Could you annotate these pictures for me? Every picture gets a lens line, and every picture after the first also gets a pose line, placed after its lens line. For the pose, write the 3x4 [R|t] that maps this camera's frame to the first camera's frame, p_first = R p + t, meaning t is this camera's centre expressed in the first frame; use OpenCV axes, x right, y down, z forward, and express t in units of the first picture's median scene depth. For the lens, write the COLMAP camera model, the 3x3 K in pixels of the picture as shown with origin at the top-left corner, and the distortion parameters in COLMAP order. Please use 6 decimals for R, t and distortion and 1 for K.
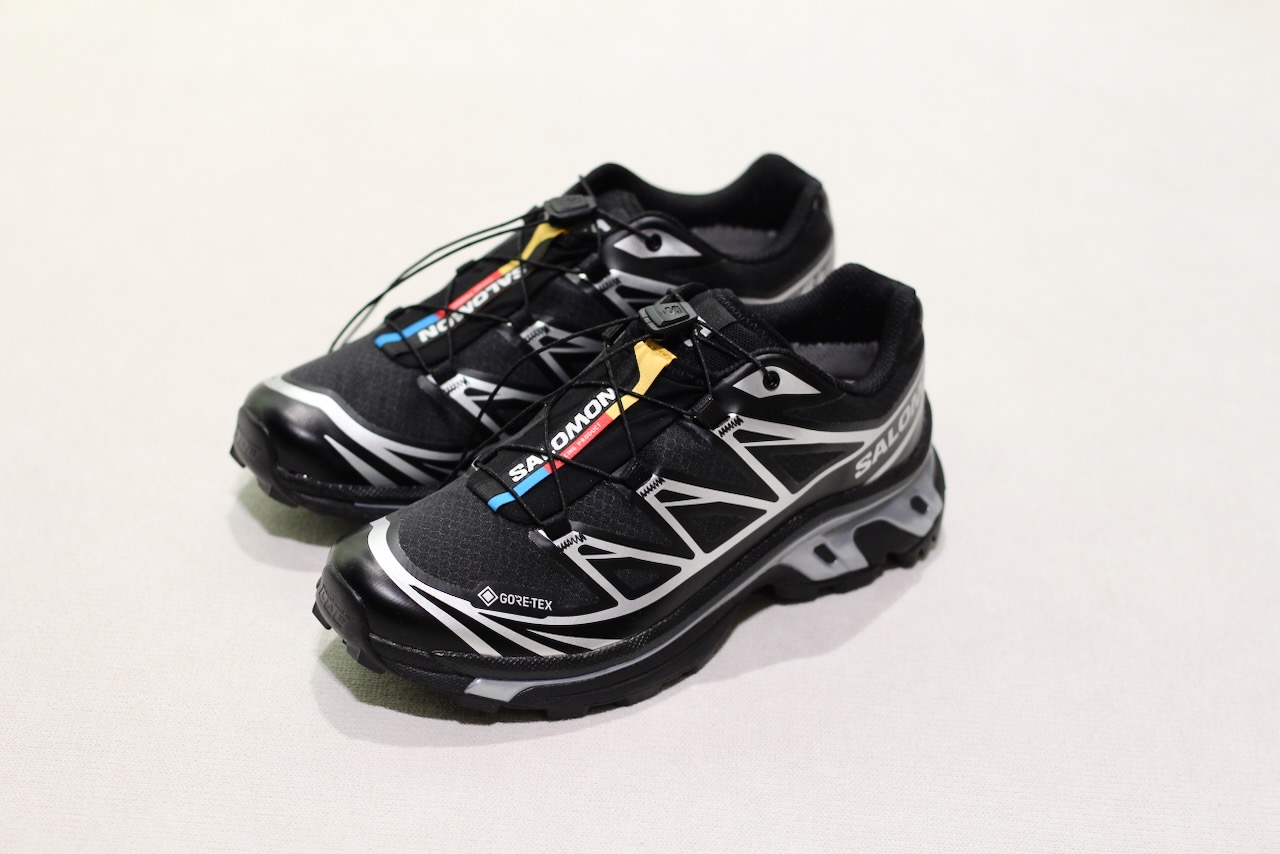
lens RADIAL K [[3012.3, 0, 640.0], [0, 3012.3, 427.0], [0, 0, 1]] dist [-0.101606, -0.739232]
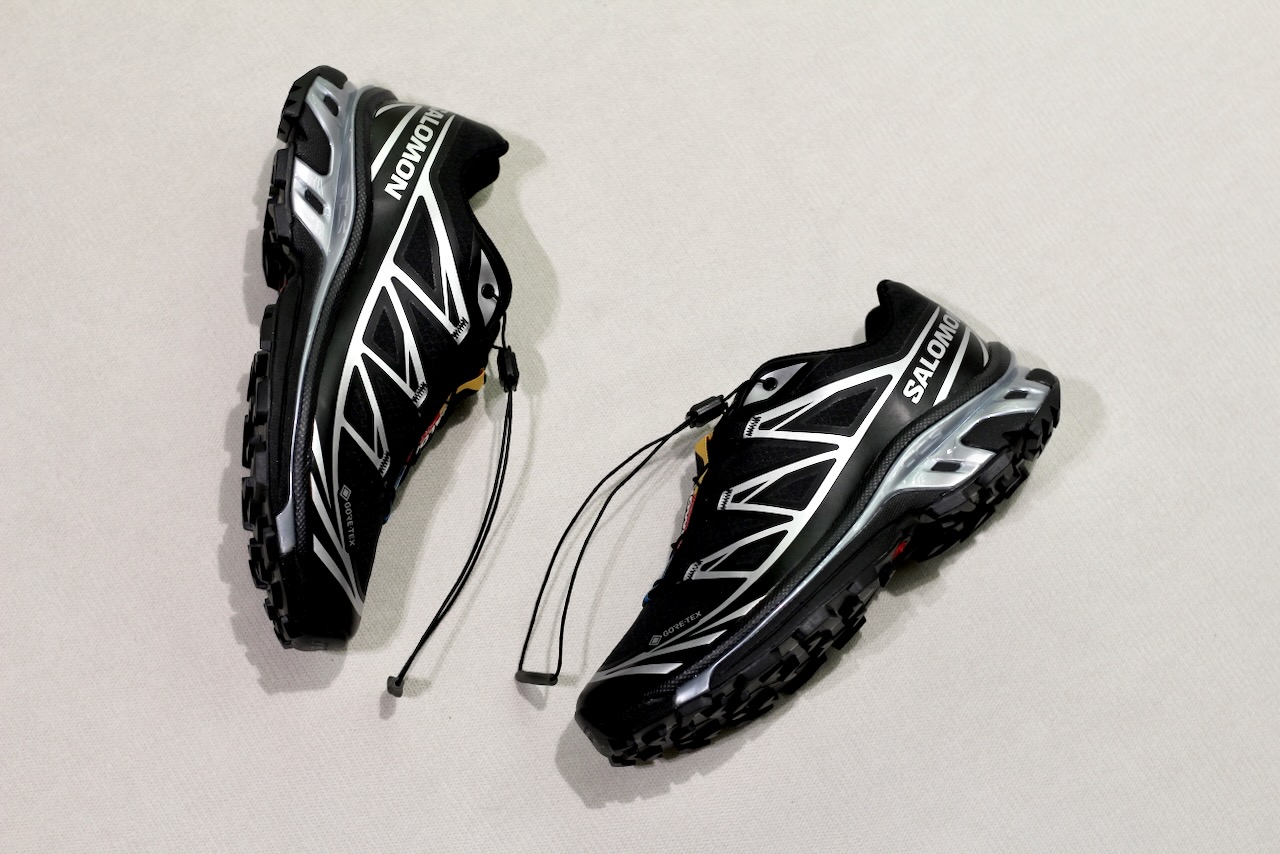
lens RADIAL K [[3012.3, 0, 640.0], [0, 3012.3, 427.0], [0, 0, 1]] dist [-0.101606, -0.739232]
pose [[0.574368, -0.755572, -0.314980, 0.392730], [0.377041, 0.585717, -0.717479, 0.869858], [0.726596, 0.293337, 0.621299, 0.196539]]
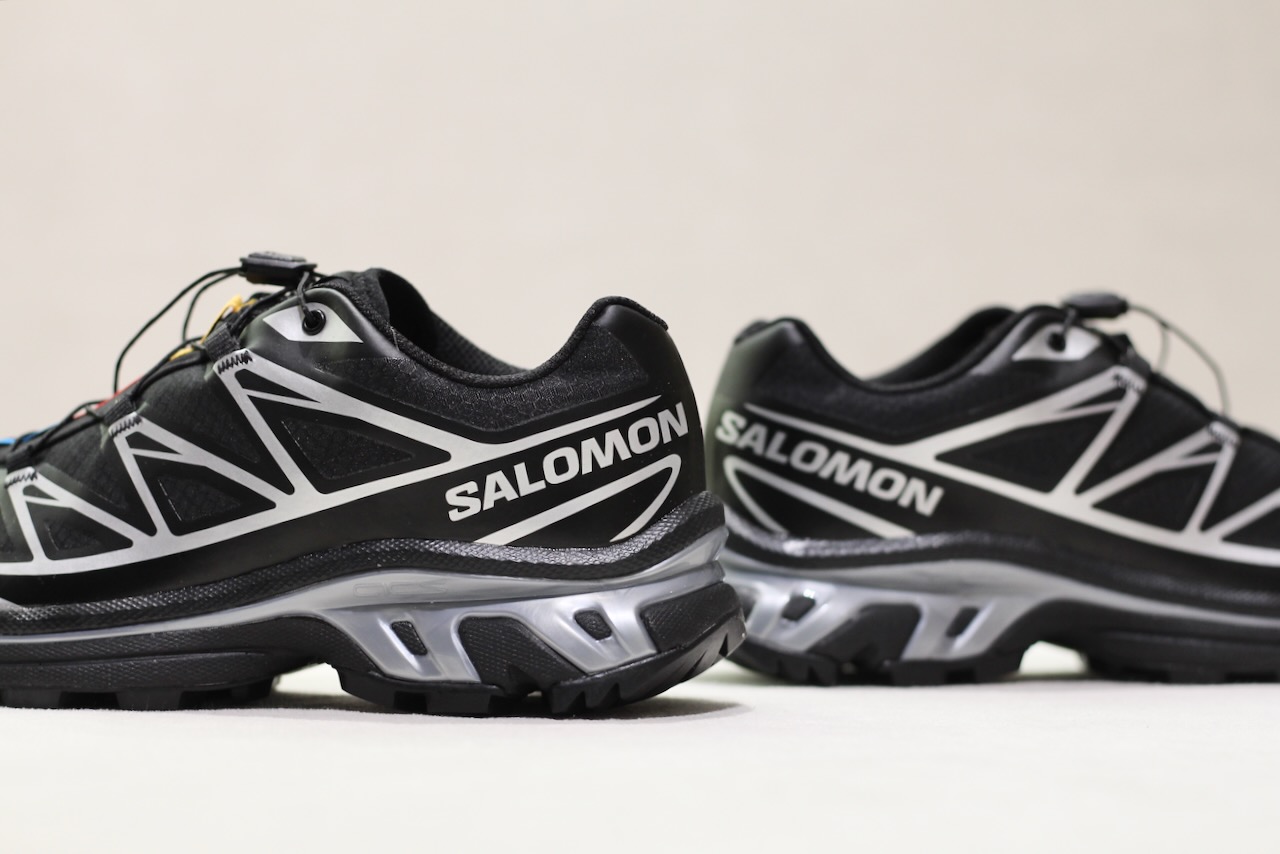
lens RADIAL K [[3012.3, 0, 640.0], [0, 3012.3, 427.0], [0, 0, 1]] dist [-0.101606, -0.739232]
pose [[0.652517, -0.068010, -0.754716, 0.647585], [-0.374468, 0.836918, -0.399177, 0.268845], [0.658783, 0.543087, 0.520636, 0.690216]]
